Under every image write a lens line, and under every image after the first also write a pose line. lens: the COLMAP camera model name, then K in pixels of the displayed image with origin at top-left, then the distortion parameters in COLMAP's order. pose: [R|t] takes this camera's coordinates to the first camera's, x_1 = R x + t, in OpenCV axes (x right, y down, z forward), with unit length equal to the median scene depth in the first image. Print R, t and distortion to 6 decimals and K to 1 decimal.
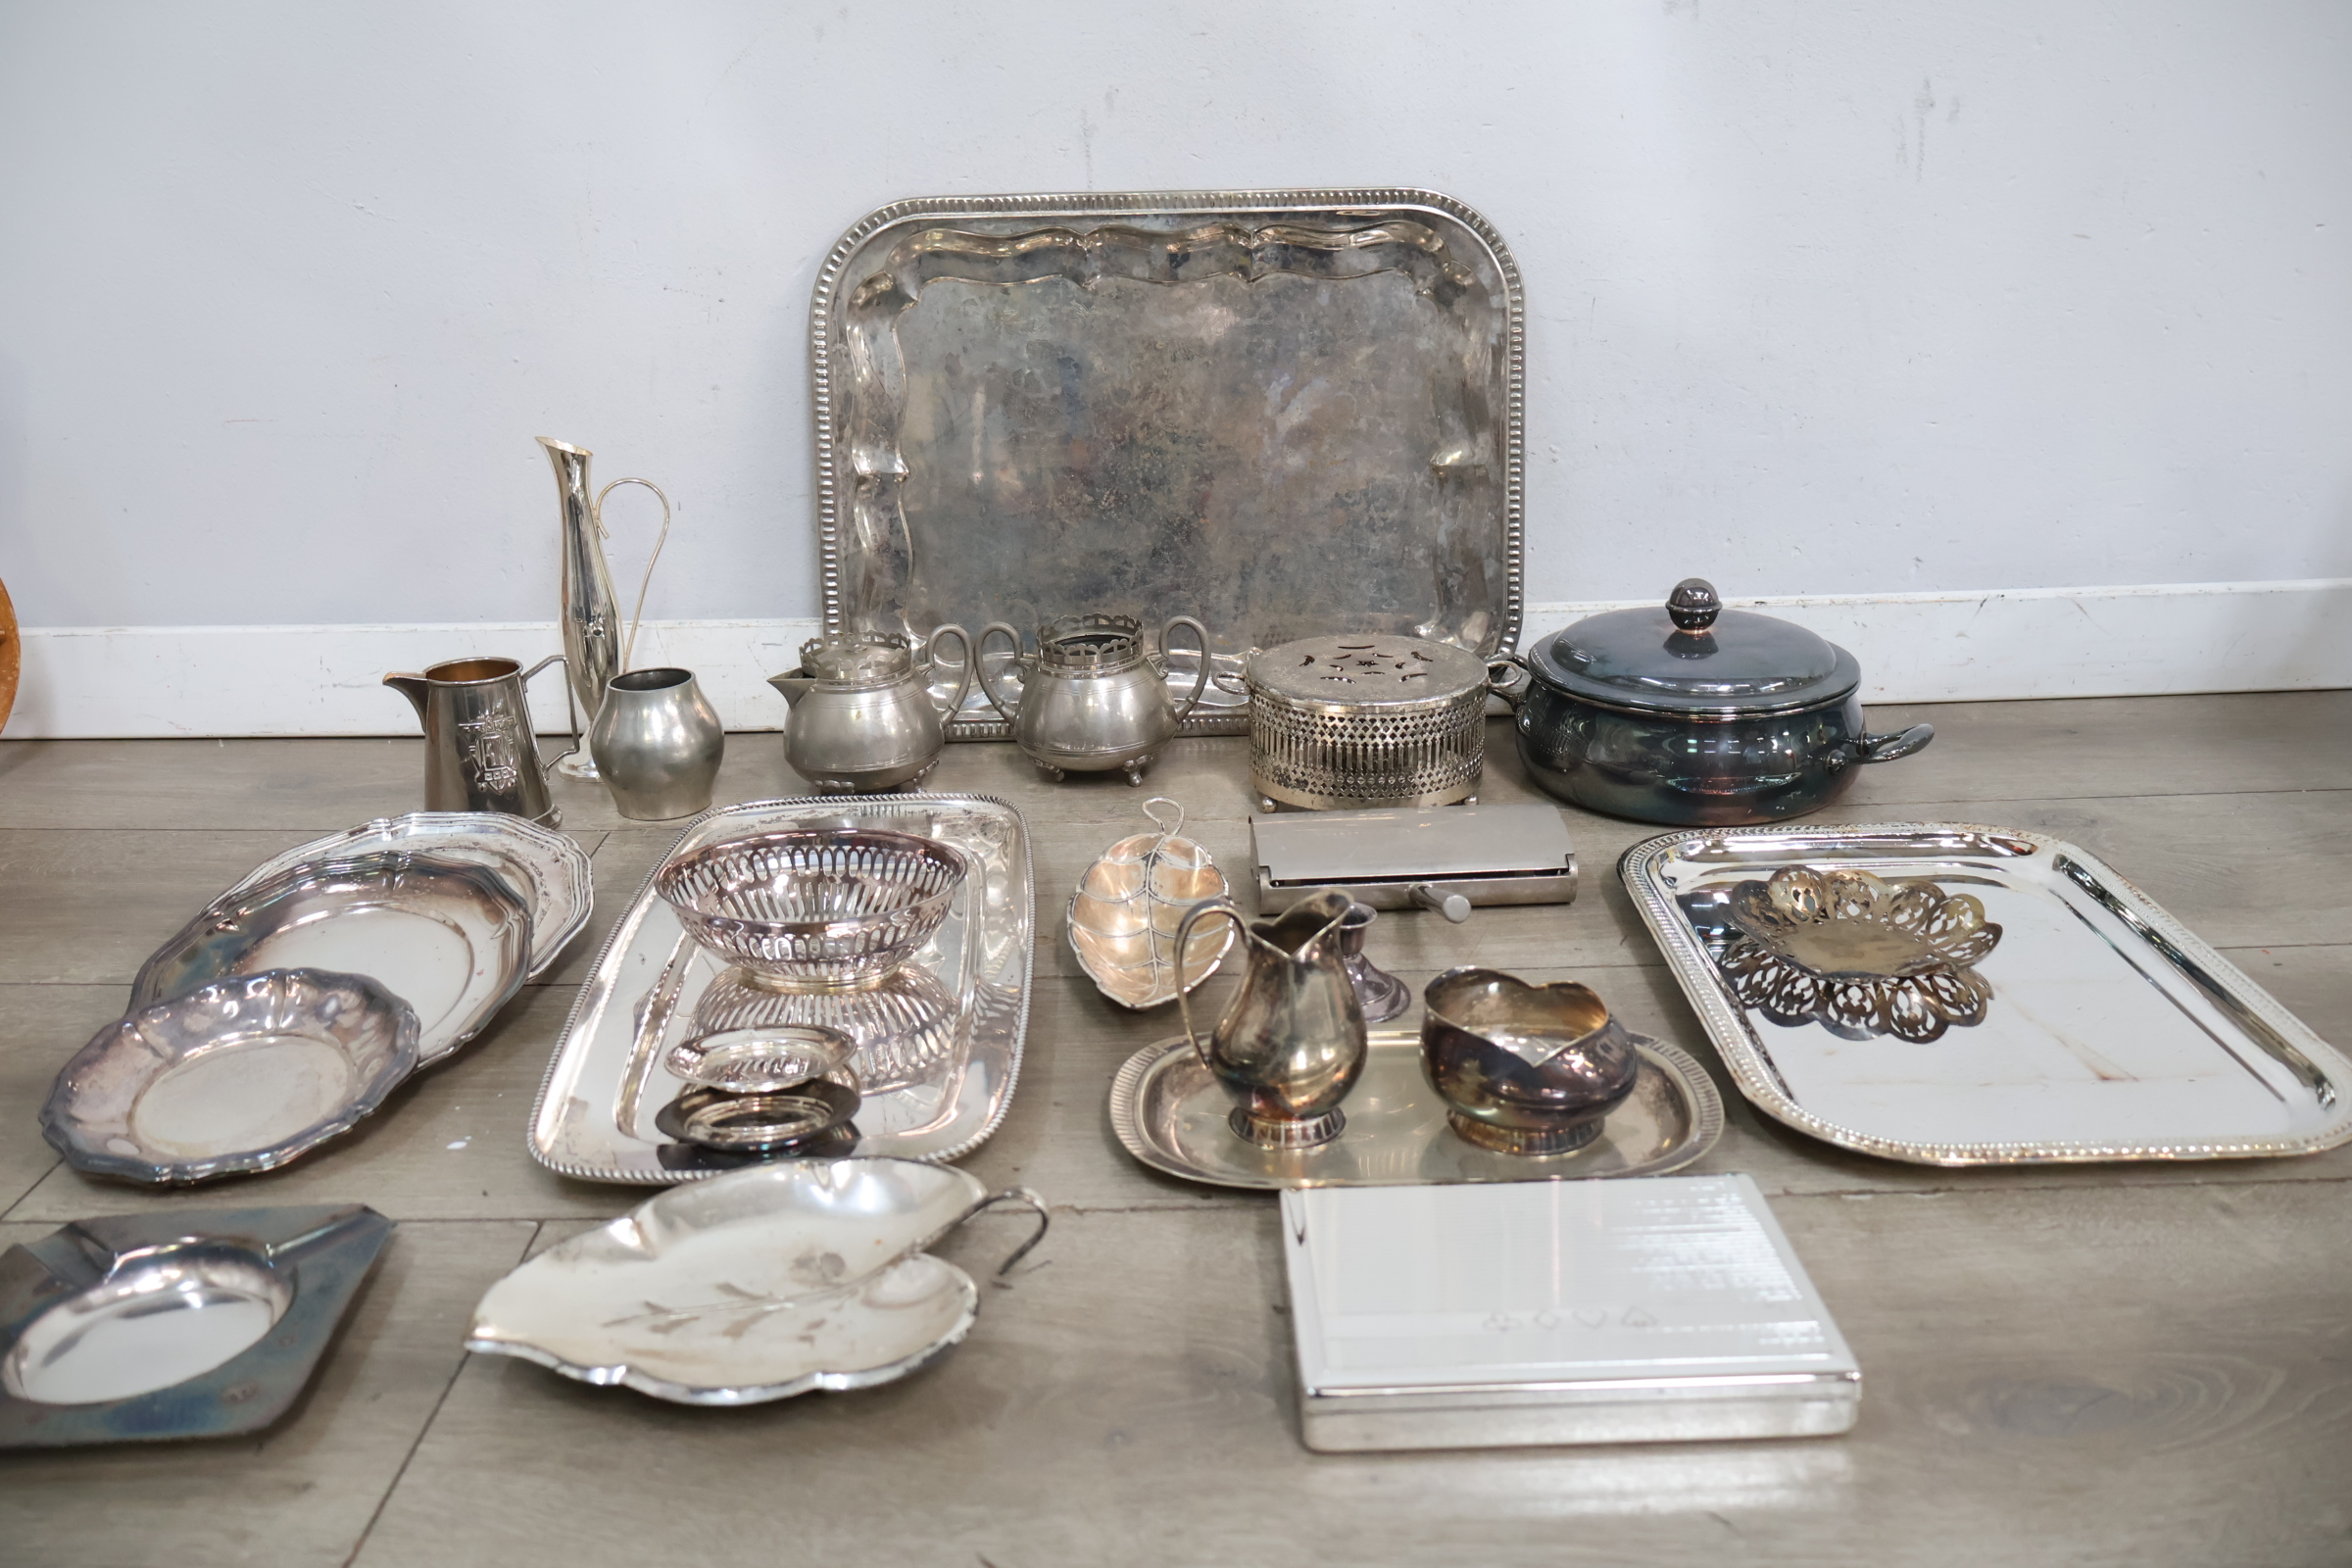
lens RADIAL K [[2068.5, 0, 1165.0], [0, 2068.5, 770.4], [0, 0, 1]] dist [0.000299, 0.027521]
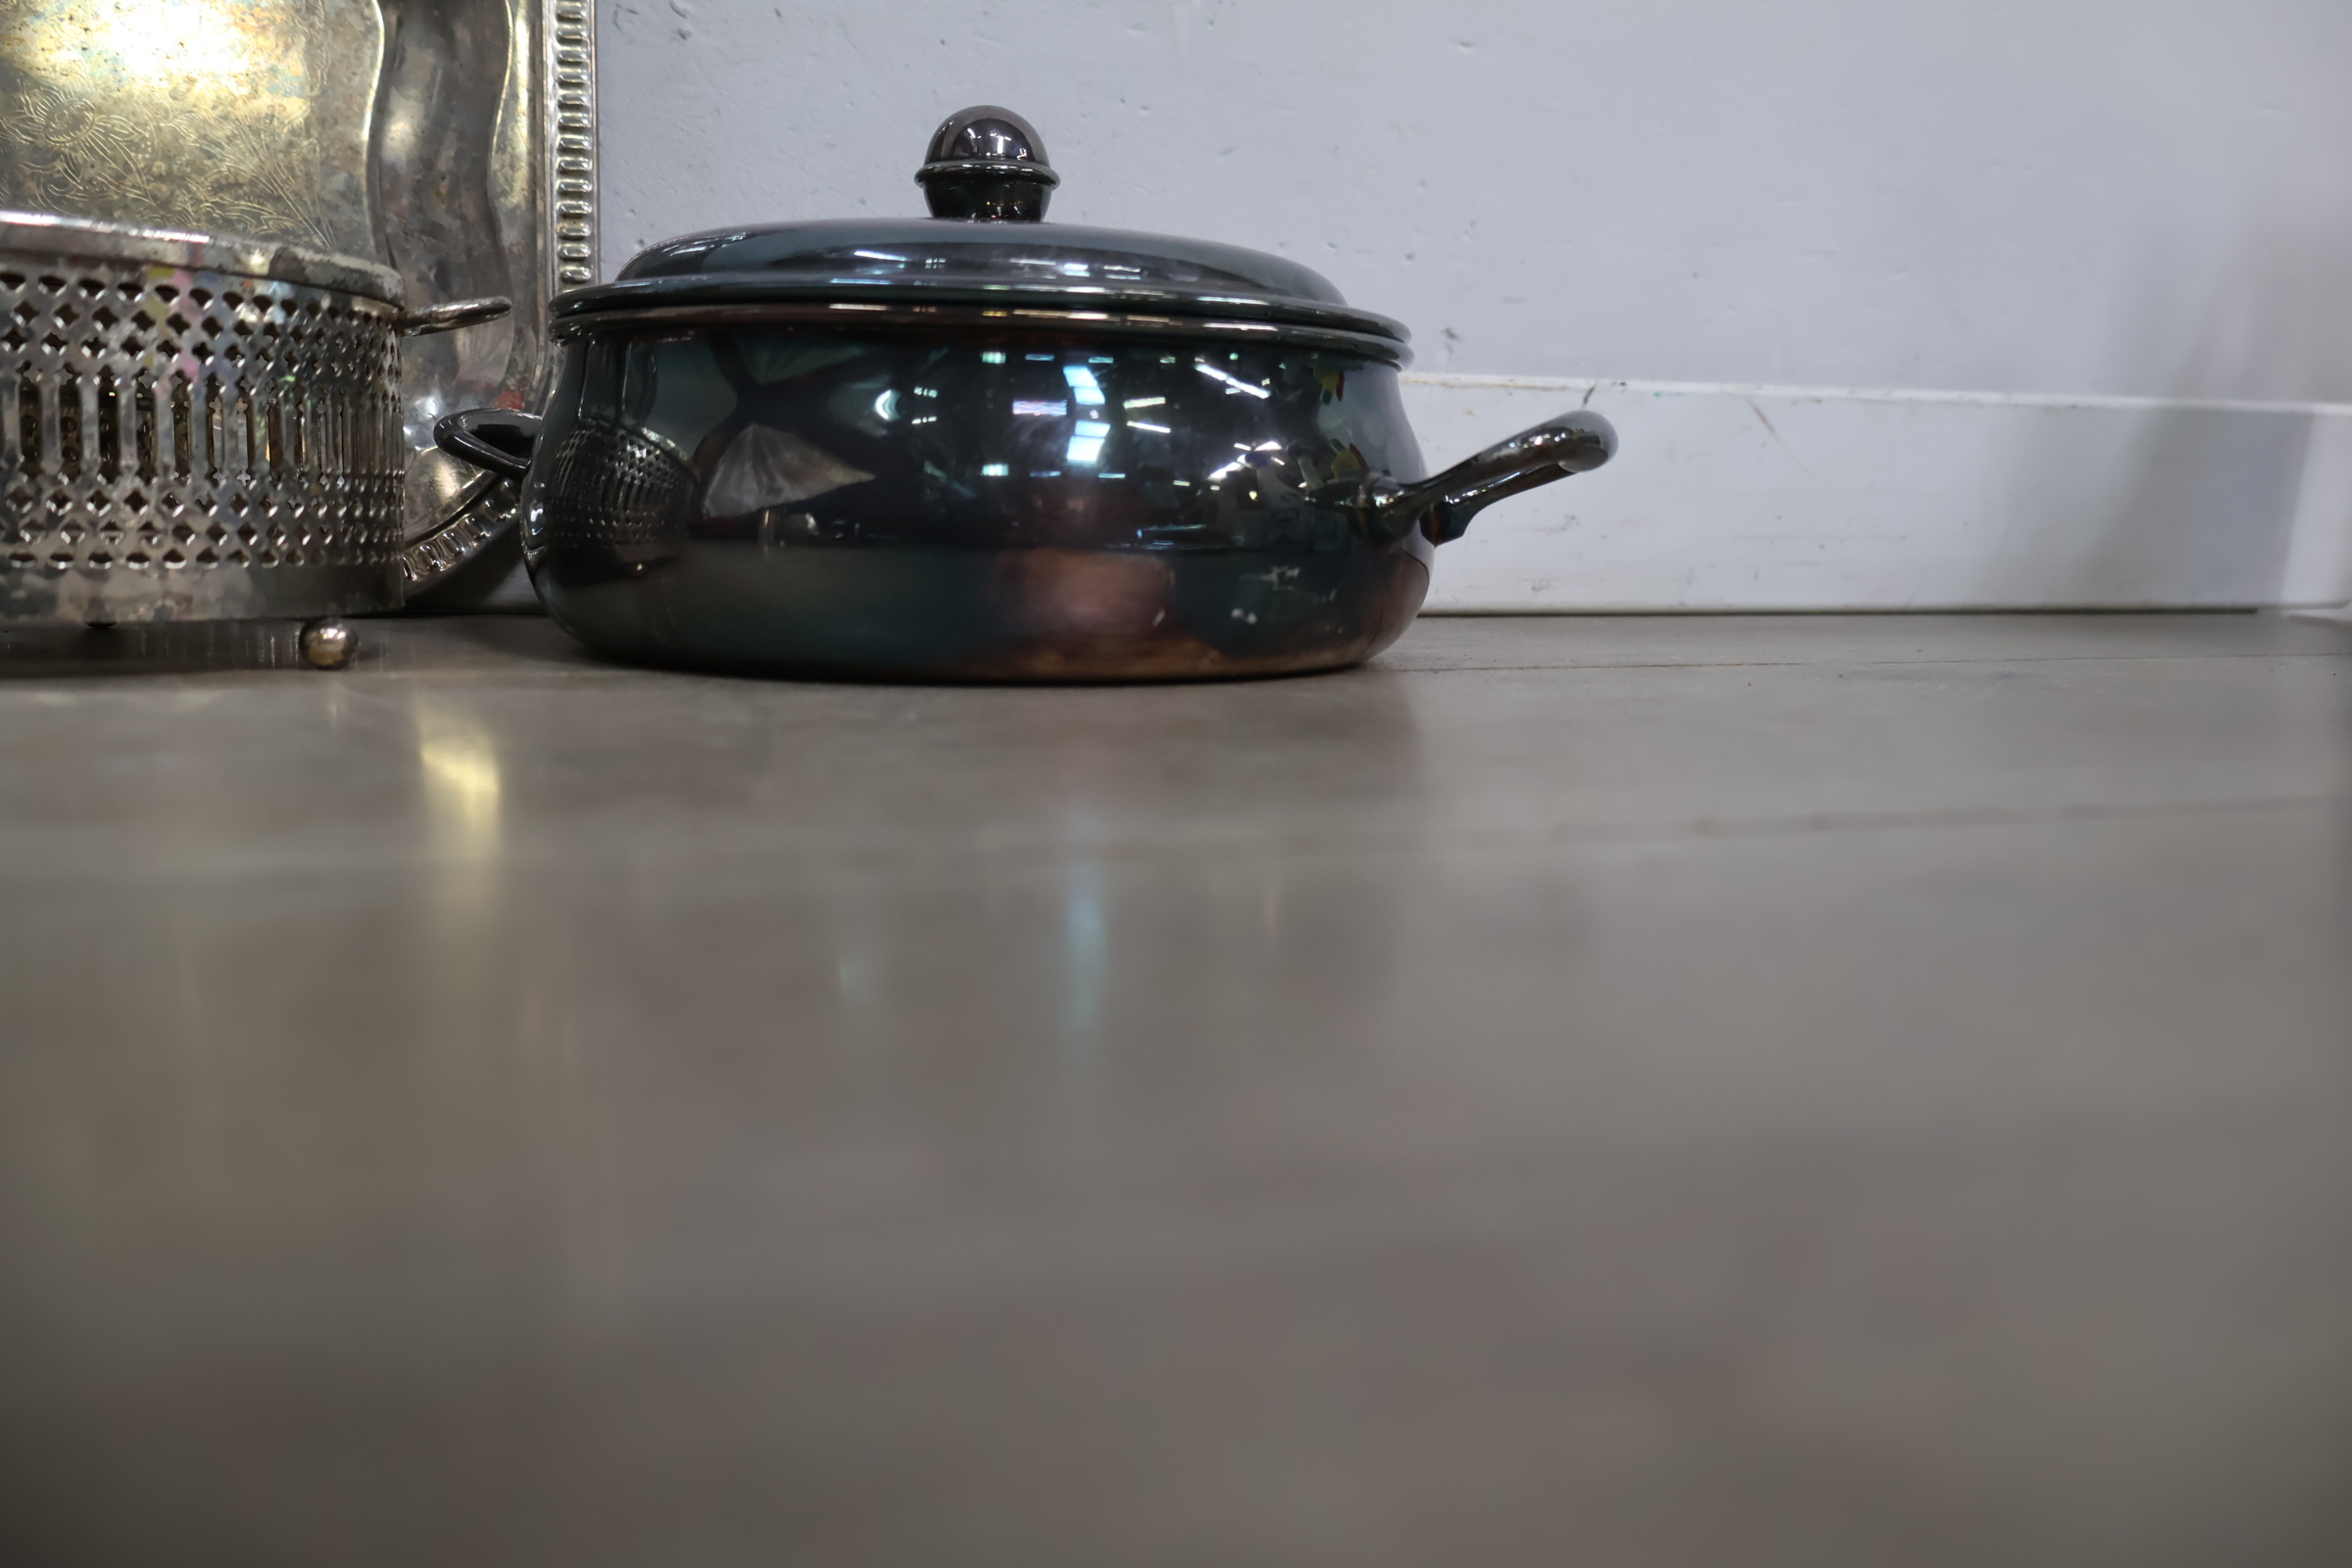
lens RADIAL K [[2068.5, 0, 1178.2], [0, 2068.5, 789.6], [0, 0, 1]] dist [0.000299, 0.027521]
pose [[0.955263, 0.008827, 0.295625, 0.177597], [0.051460, 0.979347, -0.195527, 0.110660], [-0.291245, 0.201992, 0.935080, 0.655630]]
